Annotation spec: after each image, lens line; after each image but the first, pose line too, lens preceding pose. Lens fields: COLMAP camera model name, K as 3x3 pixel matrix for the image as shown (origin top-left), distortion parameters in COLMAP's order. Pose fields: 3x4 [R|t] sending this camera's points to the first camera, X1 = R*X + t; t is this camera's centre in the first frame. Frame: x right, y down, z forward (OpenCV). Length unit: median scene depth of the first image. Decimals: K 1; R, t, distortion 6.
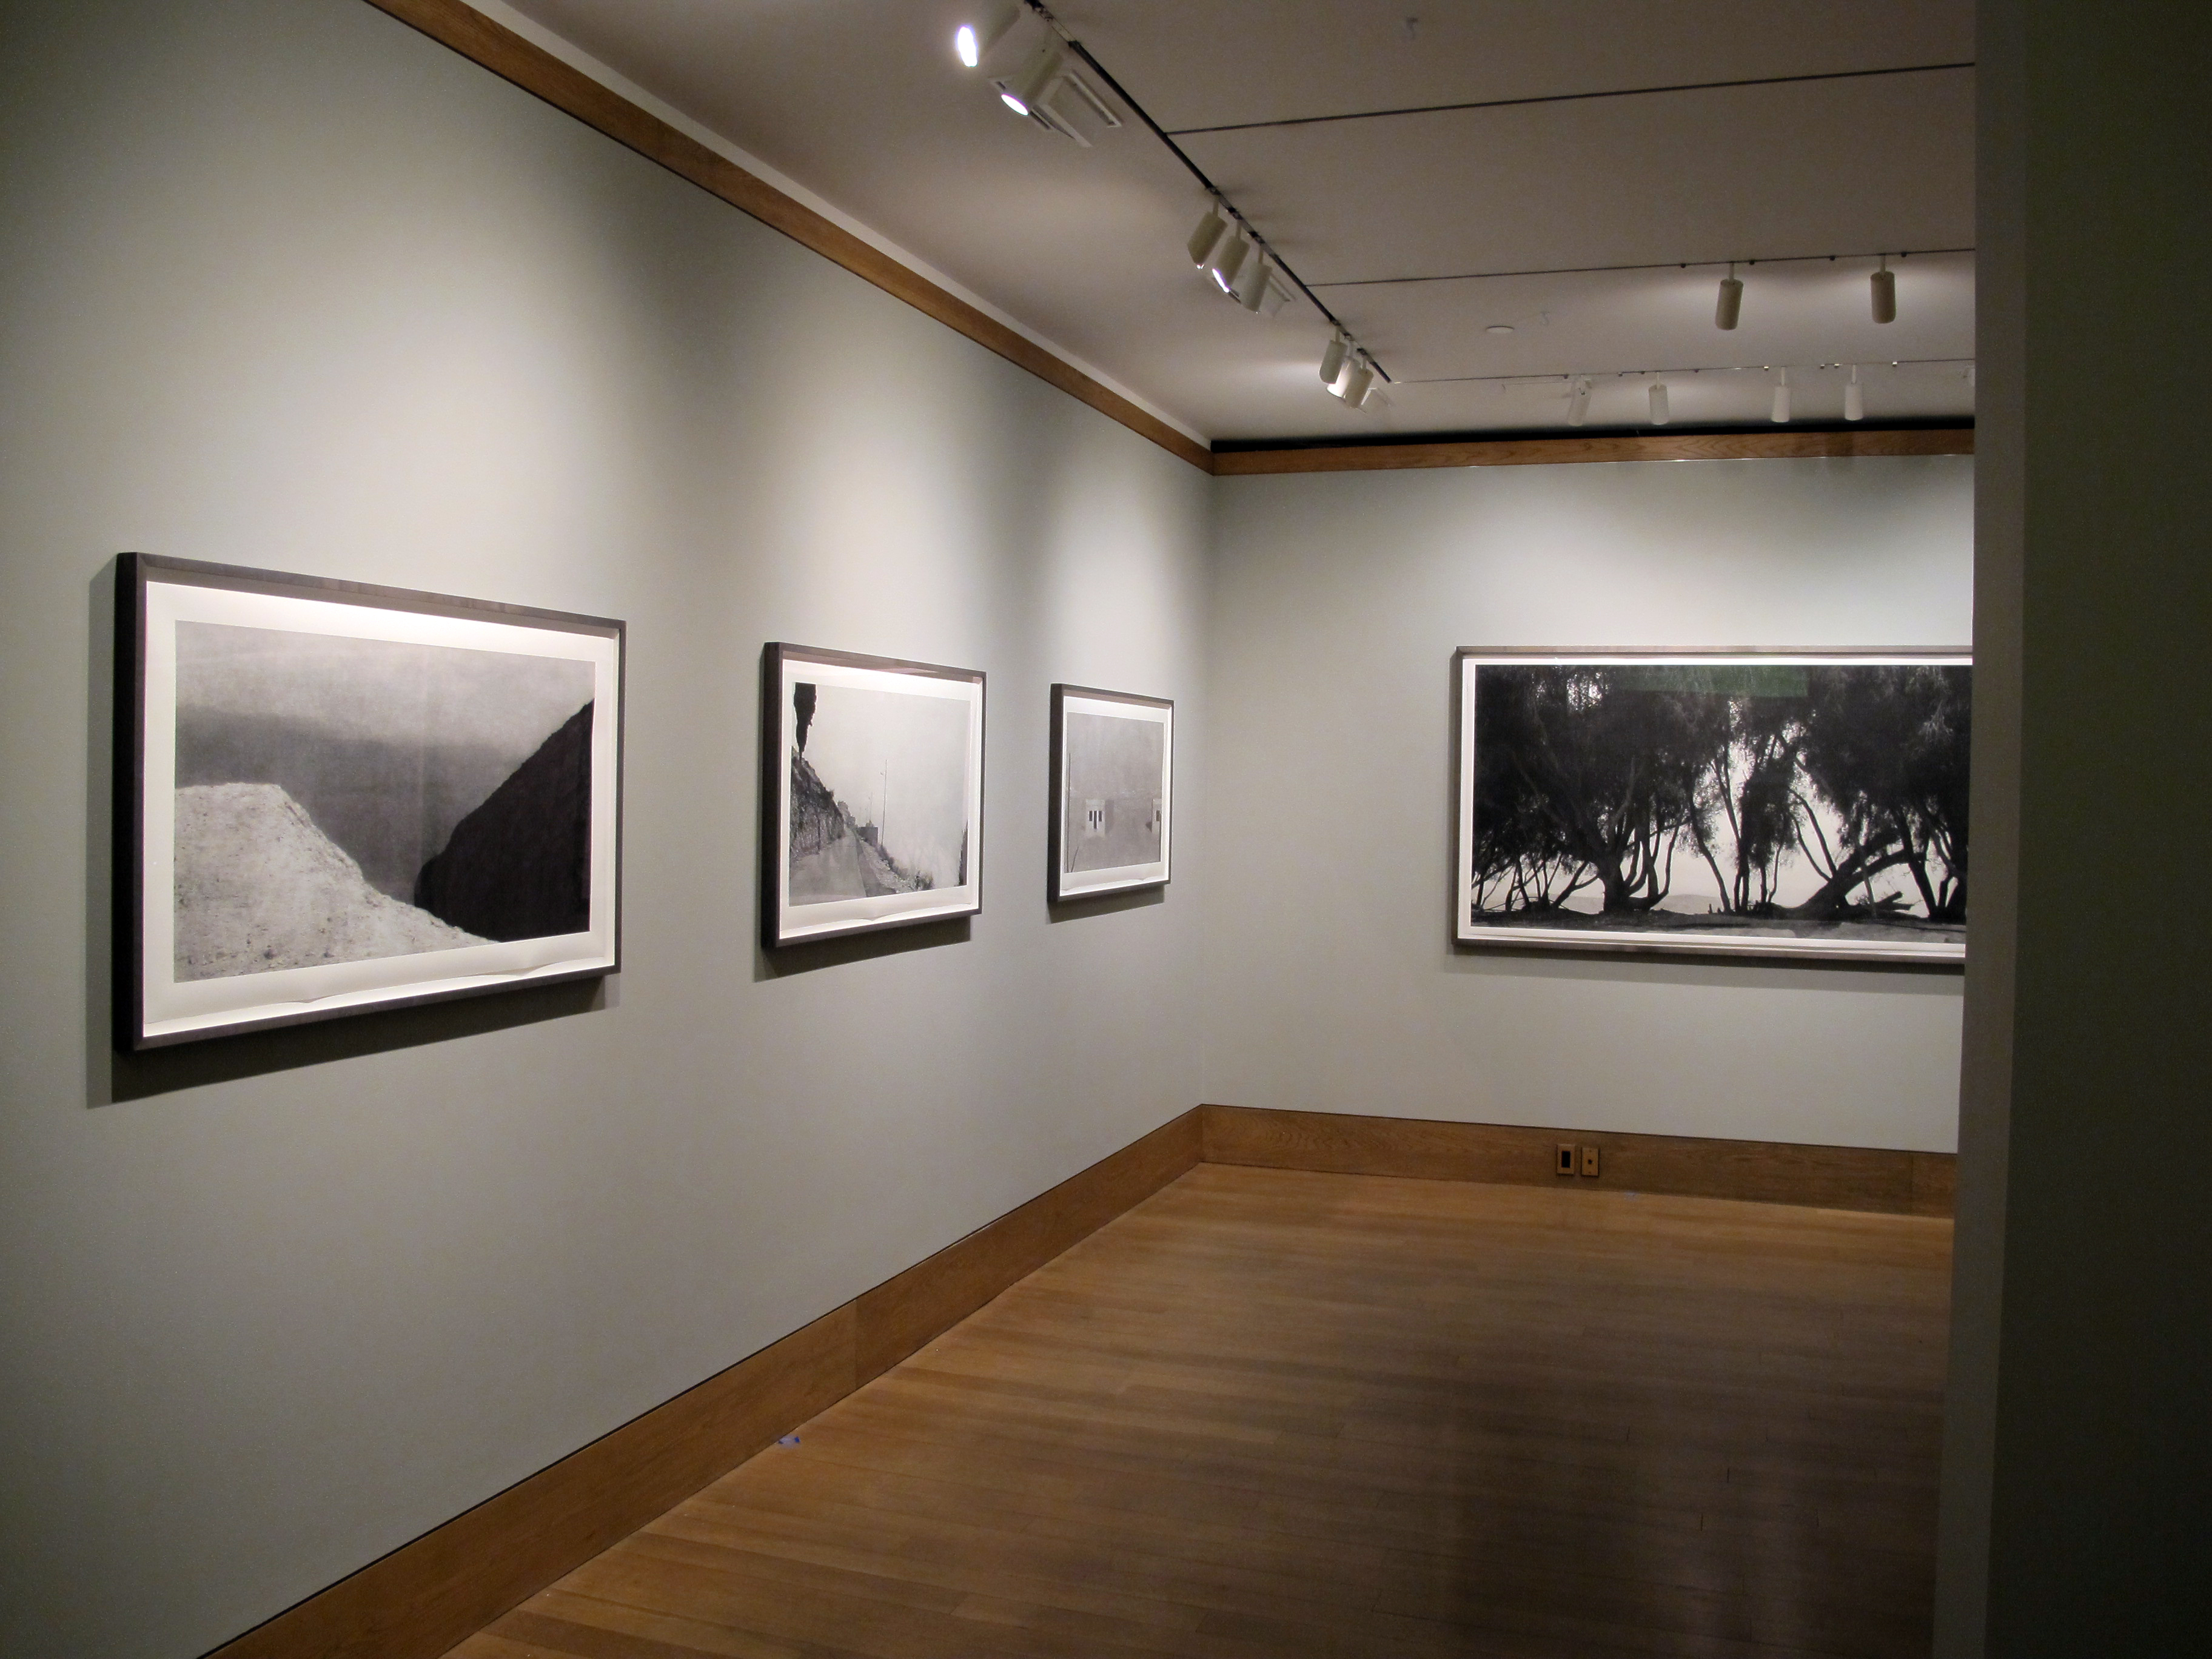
lens RADIAL K [[1864.9, 0, 1118.8], [0, 1864.9, 816.0], [0, 0, 1]] dist [-0.149661, 0.113980]
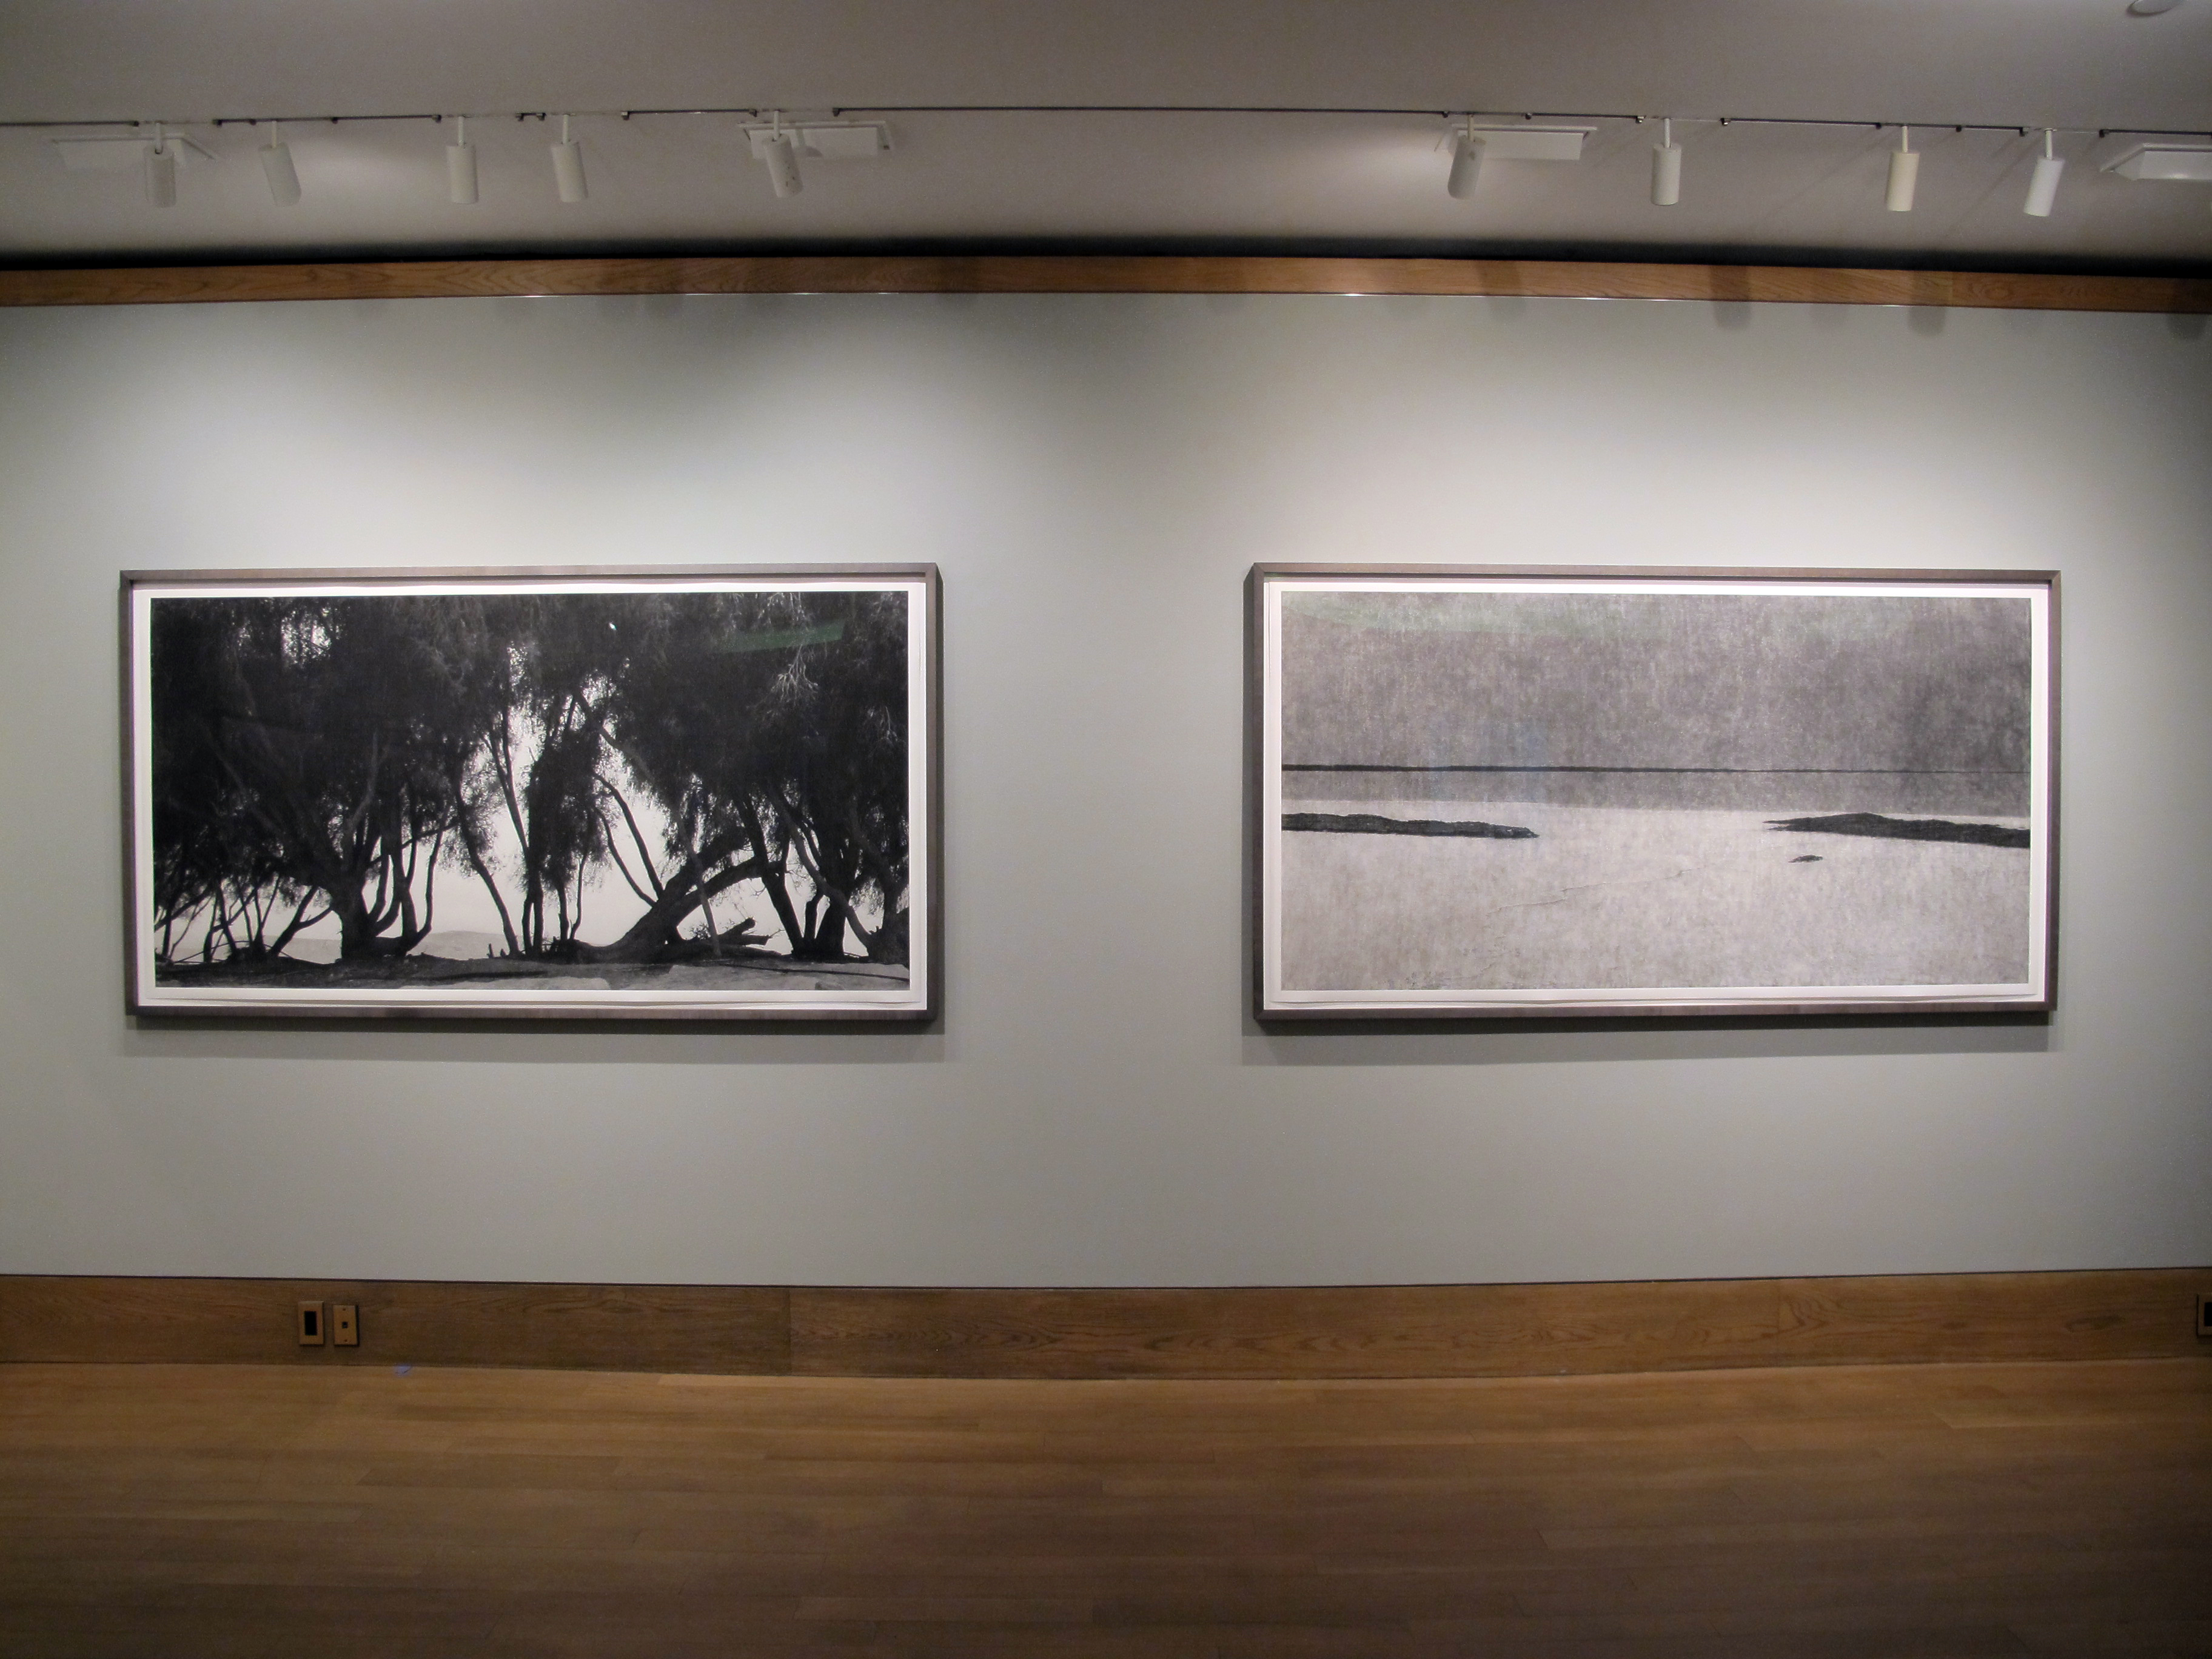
lens RADIAL K [[1864.9, 0, 1138.7], [0, 1864.9, 814.4], [0, 0, 1]] dist [-0.149661, 0.113980]
pose [[0.940434, -0.023725, 0.339146, 0.315246], [0.022329, 0.999719, 0.008018, -0.000471], [-0.339241, 0.000032, 0.940699, 0.272866]]
